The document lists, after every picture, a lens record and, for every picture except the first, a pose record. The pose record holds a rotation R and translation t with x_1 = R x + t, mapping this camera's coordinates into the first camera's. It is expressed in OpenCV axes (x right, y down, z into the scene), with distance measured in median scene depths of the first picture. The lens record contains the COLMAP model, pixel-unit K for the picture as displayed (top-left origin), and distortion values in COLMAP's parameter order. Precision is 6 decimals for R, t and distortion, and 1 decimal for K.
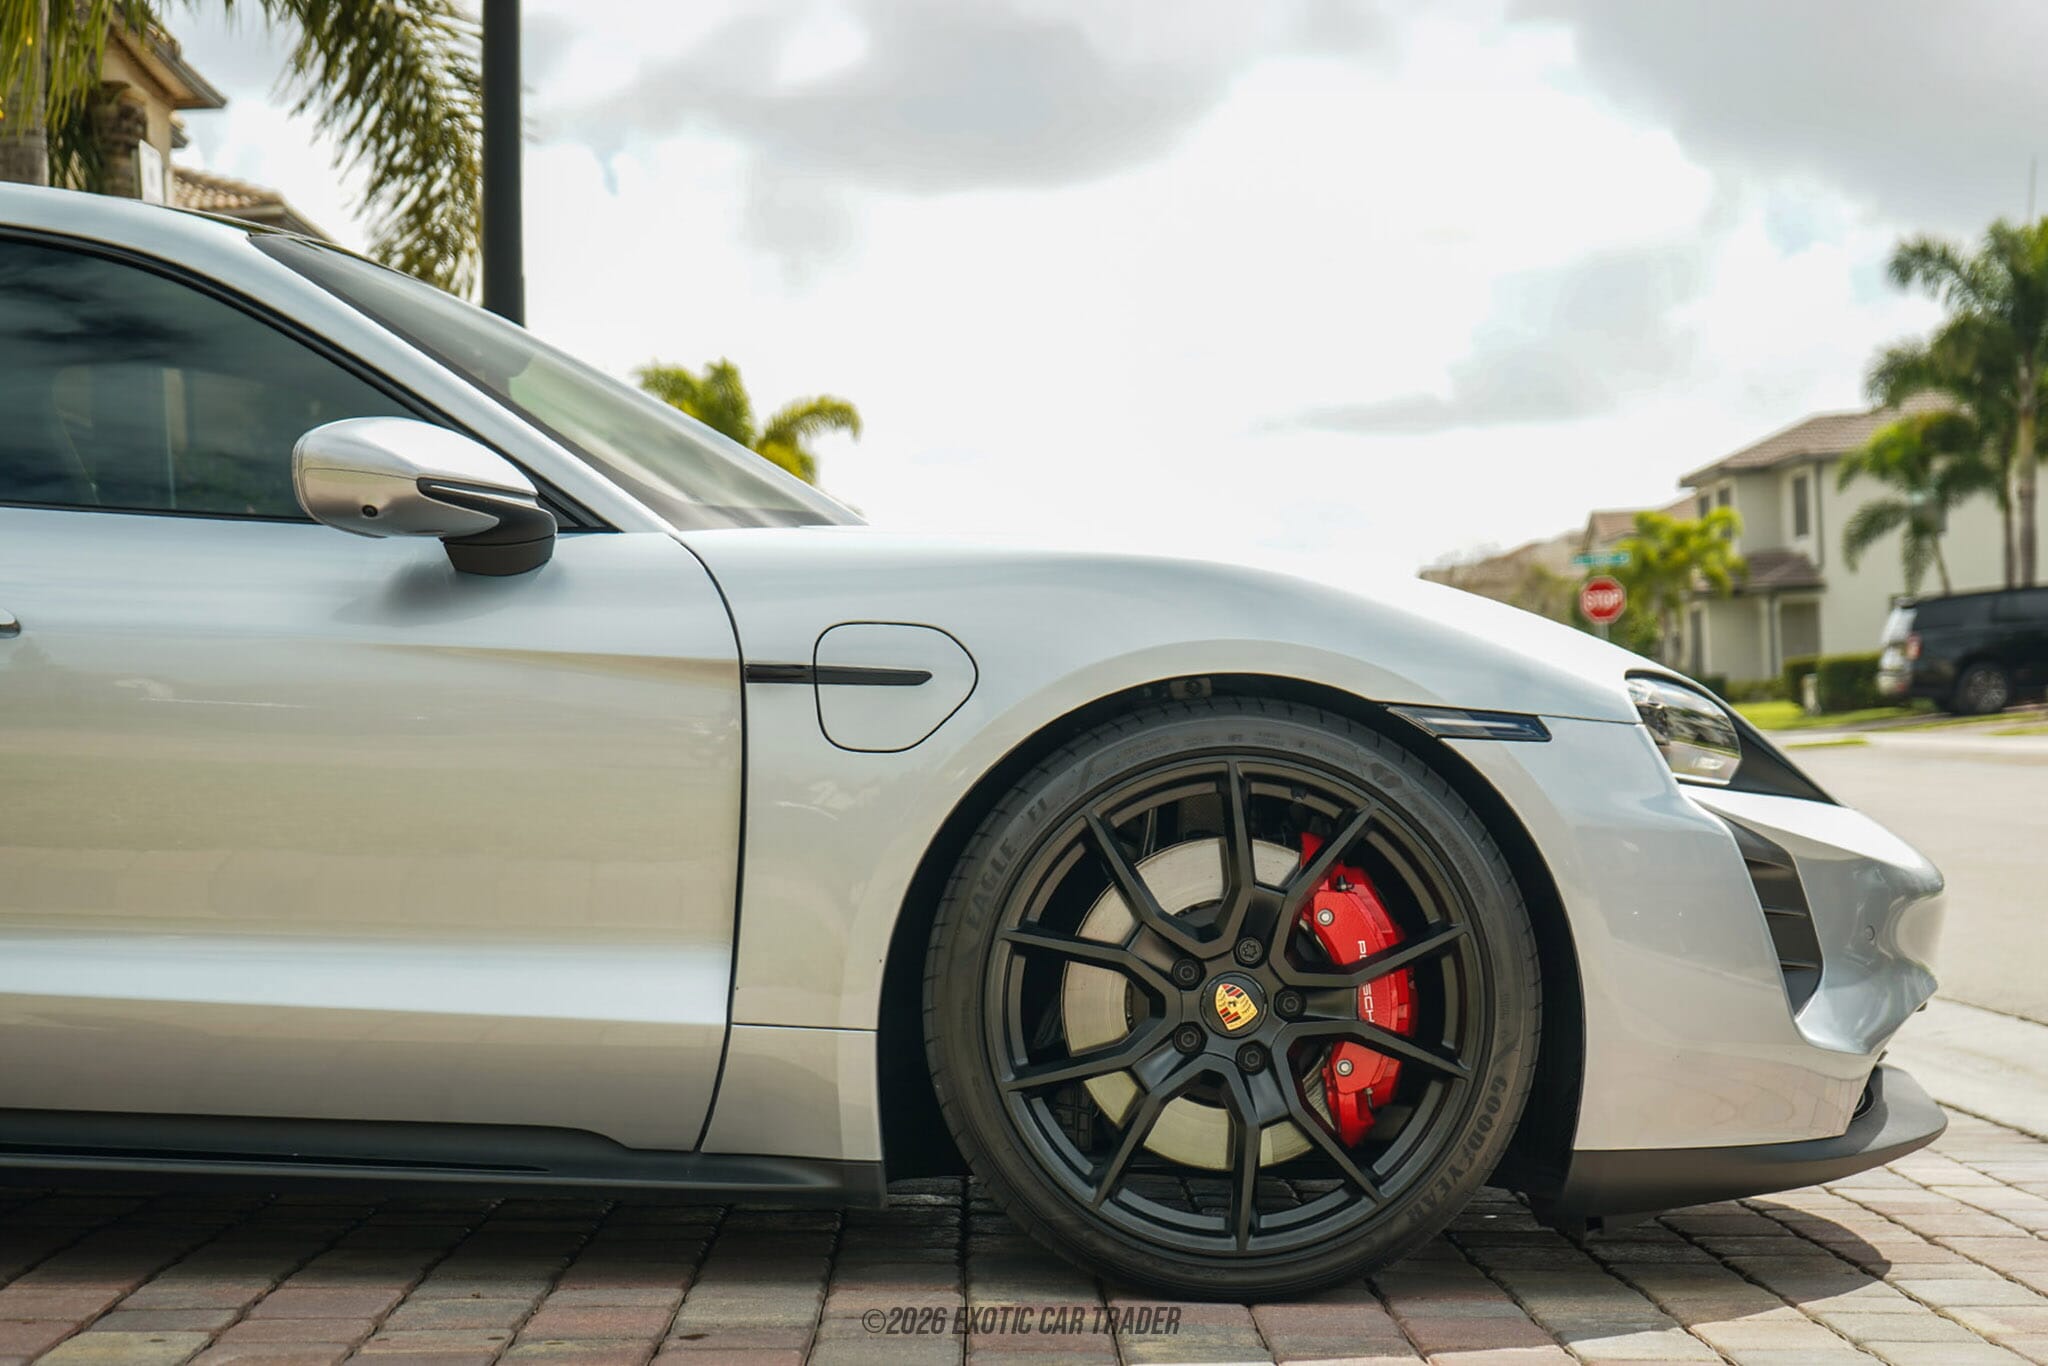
lens RADIAL K [[3864.7, 0, 1026.6], [0, 3864.7, 689.9], [0, 0, 1]] dist [0.086608, 0.000000]
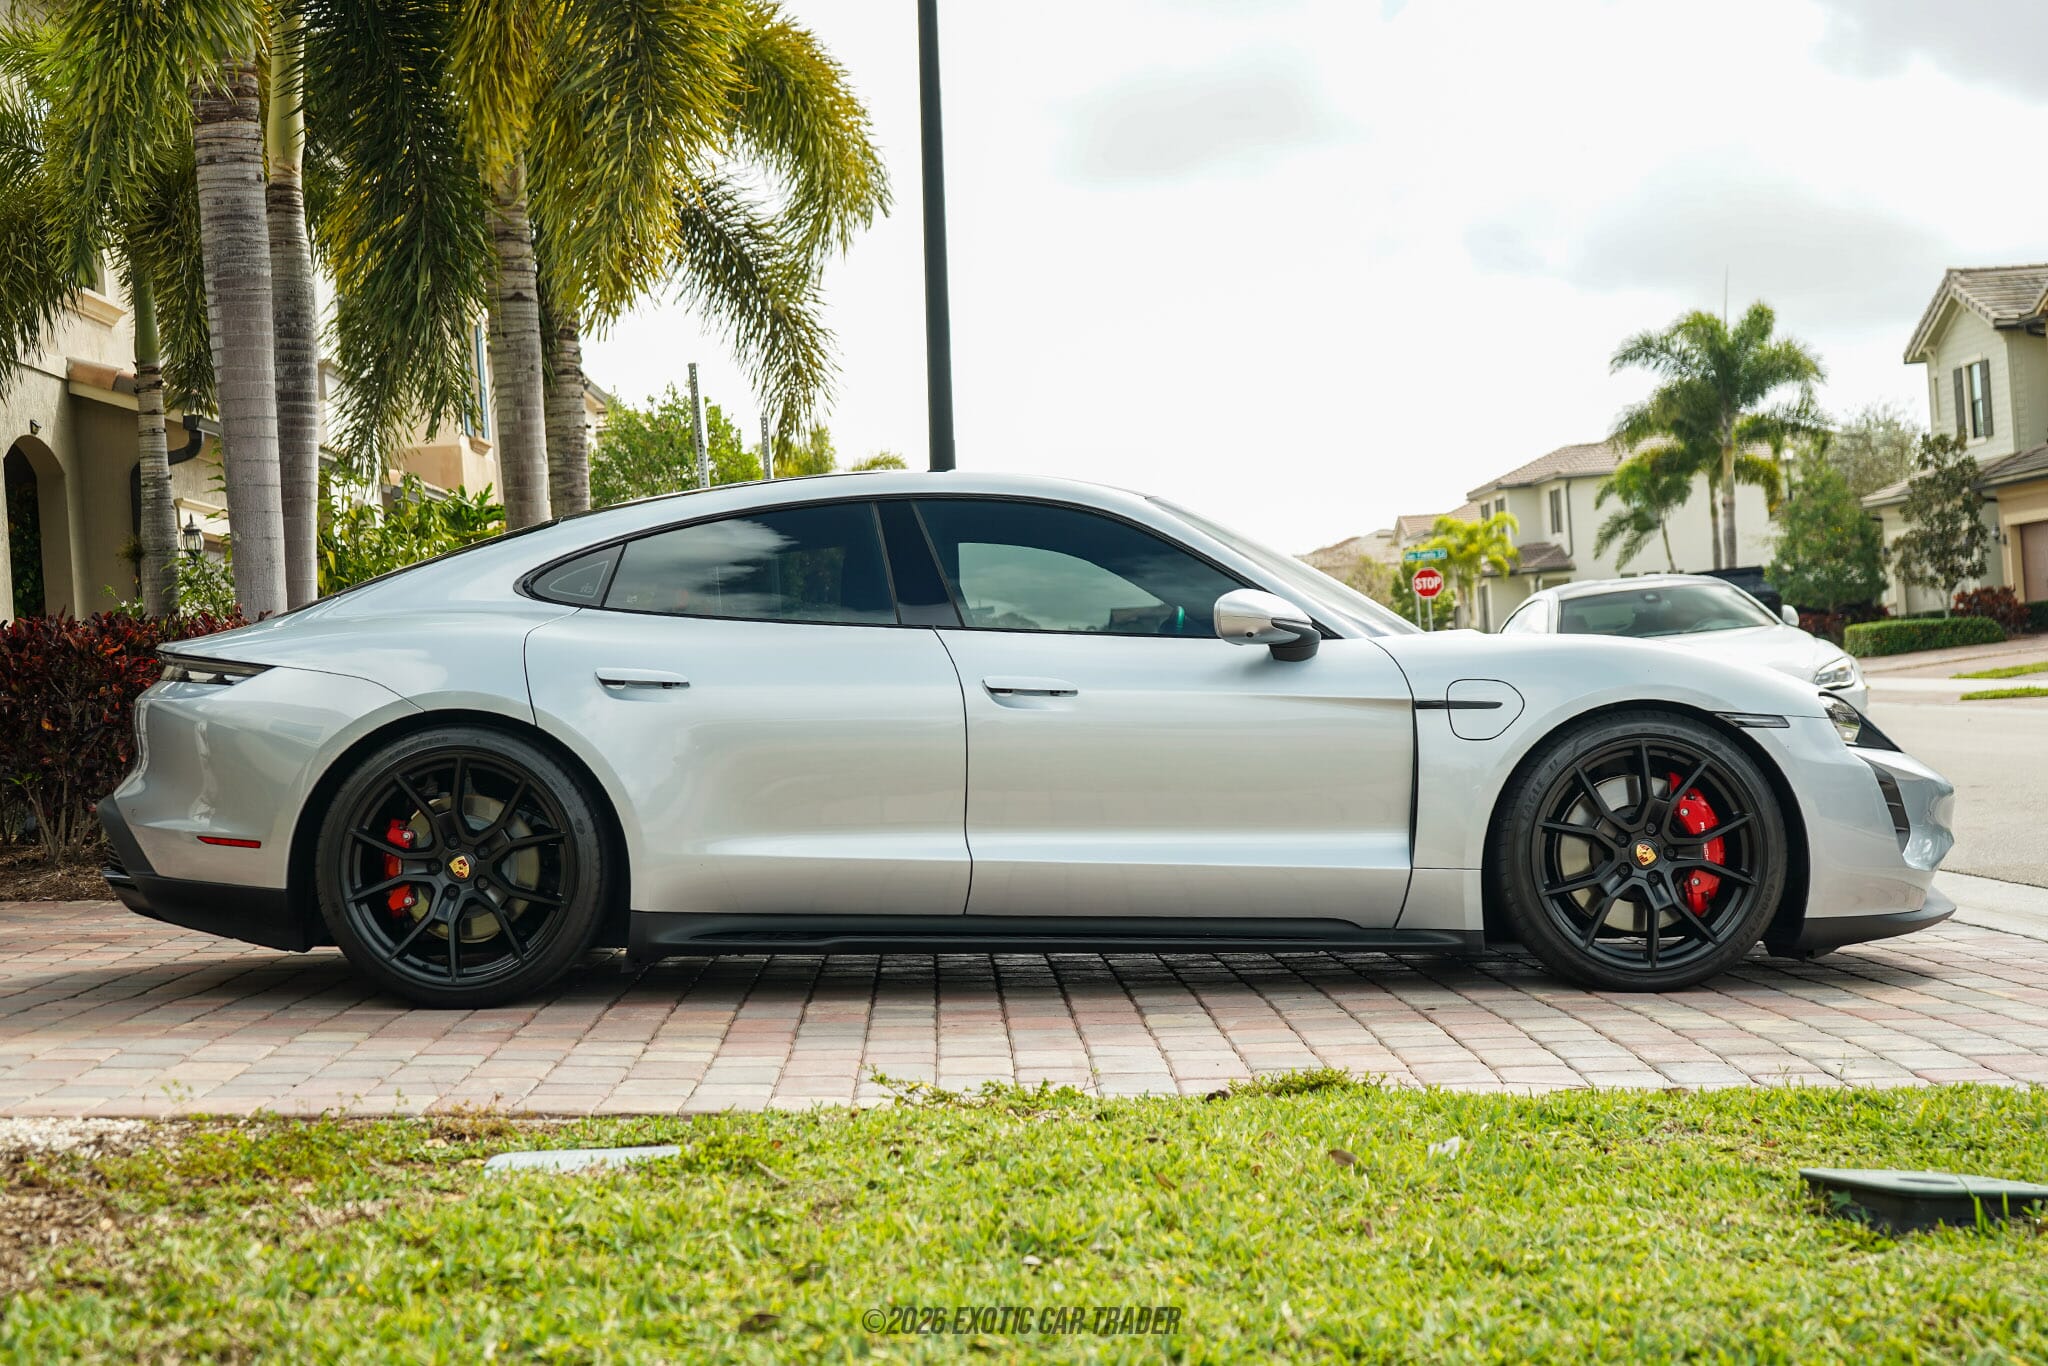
lens RADIAL K [[2751.0, 0, 1019.3], [0, 2751.0, 680.7], [0, 0, 1]] dist [0.030936, 0.000000]
pose [[0.999729, -0.022683, 0.005141, -0.296740], [0.022629, 0.999691, 0.010311, -0.037896], [-0.005373, -0.010192, 0.999934, -0.520907]]
